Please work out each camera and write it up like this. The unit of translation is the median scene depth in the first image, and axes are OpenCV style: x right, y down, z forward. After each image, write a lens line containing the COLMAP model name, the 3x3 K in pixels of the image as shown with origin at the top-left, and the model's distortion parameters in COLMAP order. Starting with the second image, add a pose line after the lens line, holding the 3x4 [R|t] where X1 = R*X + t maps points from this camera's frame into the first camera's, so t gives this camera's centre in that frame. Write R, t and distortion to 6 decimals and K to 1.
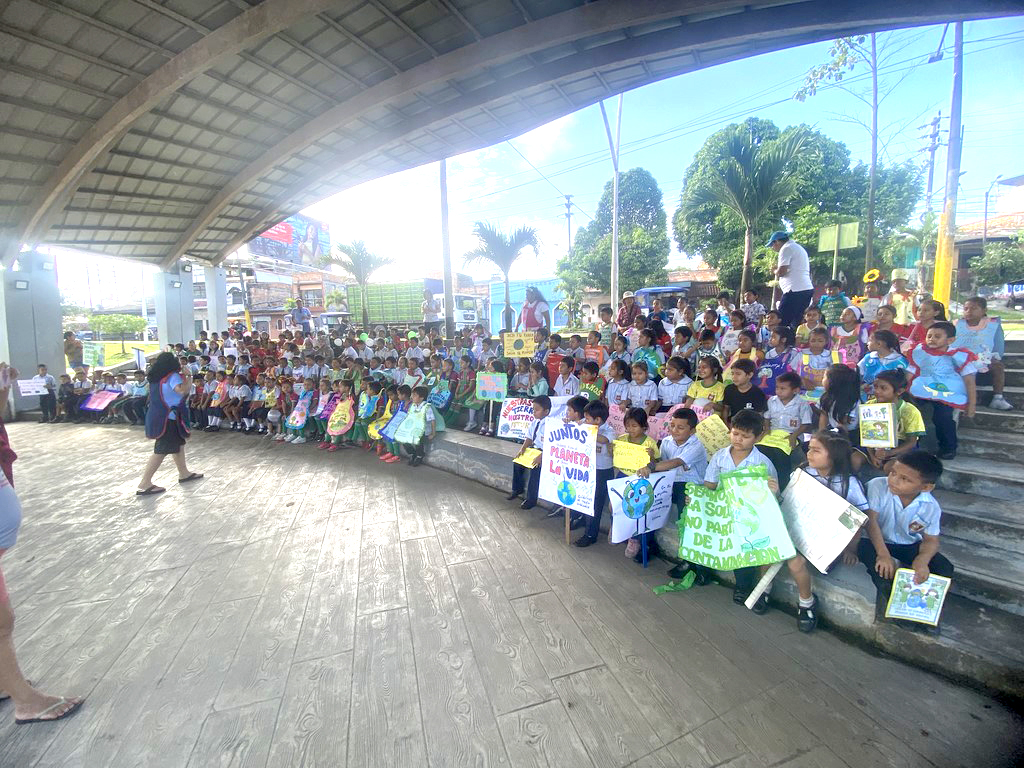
lens RADIAL K [[411.1, 0, 503.8], [0, 411.1, 386.7], [0, 0, 1]] dist [-0.003651, -0.003654]
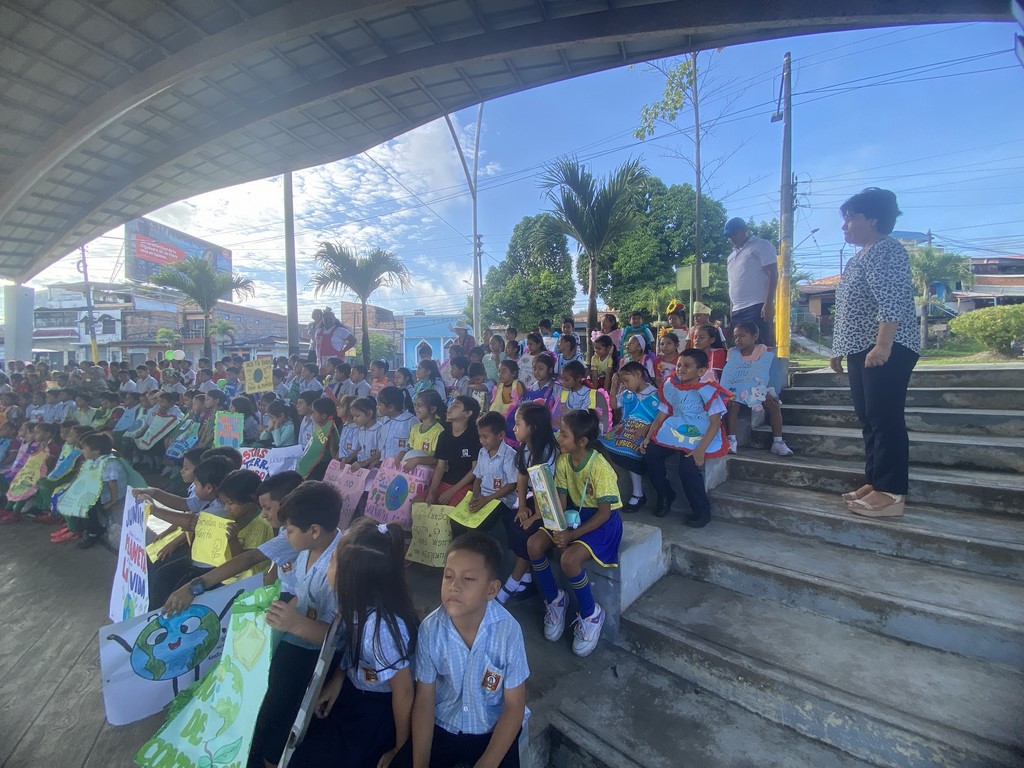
lens RADIAL K [[411.1, 0, 503.2], [0, 411.1, 391.6], [0, 0, 1]] dist [-0.003651, -0.003654]
pose [[0.986740, 0.002180, 0.162294, 0.360942], [0.010743, 0.996840, -0.078703, -0.009439], [-0.161953, 0.079403, 0.983599, 0.175118]]
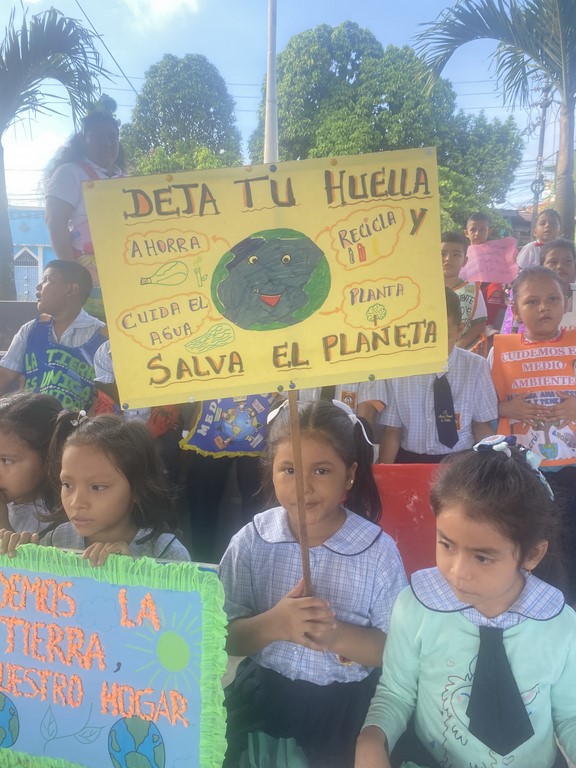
lens RADIAL K [[571.7, 0, 290.9], [0, 571.7, 381.9], [0, 0, 1]] dist [0.008816, 0.005522]
pose [[0.870139, -0.015993, 0.492547, -0.039265], [0.016299, 0.999860, 0.003671, -0.074478], [-0.492537, 0.004833, 0.870278, 0.855995]]
